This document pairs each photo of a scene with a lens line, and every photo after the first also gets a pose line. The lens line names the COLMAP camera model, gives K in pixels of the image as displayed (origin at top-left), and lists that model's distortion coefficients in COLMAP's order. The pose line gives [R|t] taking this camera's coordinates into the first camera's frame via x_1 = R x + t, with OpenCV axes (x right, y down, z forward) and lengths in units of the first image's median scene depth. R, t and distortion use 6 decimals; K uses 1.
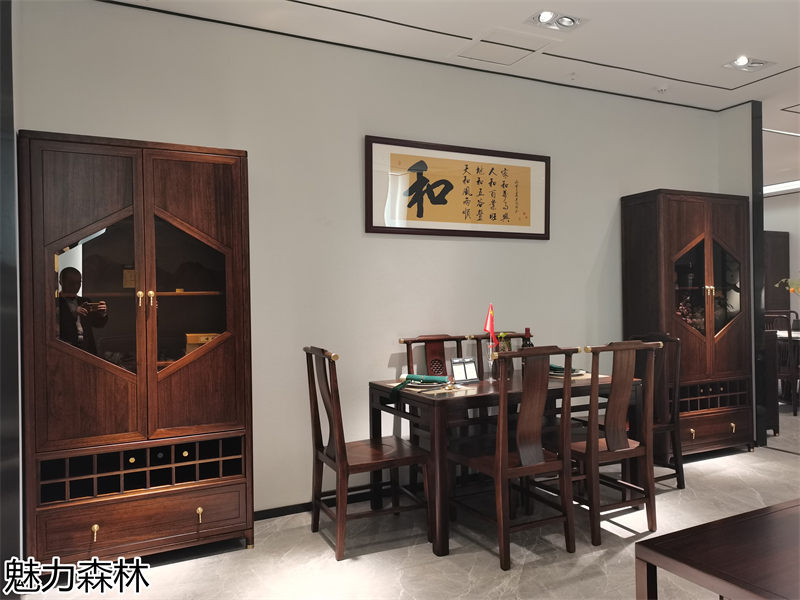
lens RADIAL K [[605.4, 0, 392.4], [0, 605.4, 301.2], [0, 0, 1]] dist [0.036464, -0.006098]
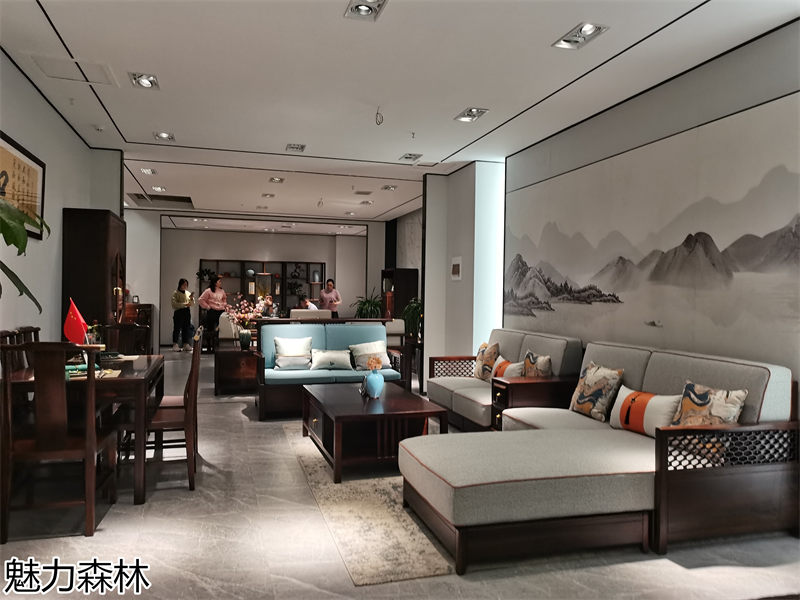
lens RADIAL K [[605.4, 0, 392.4], [0, 605.4, 301.2], [0, 0, 1]] dist [0.036464, -0.006098]
pose [[0.182401, 0.009919, 0.983174, -1.080511], [-0.021444, 0.999751, -0.006108, 0.001096], [-0.982990, -0.019969, 0.182568, 0.283255]]
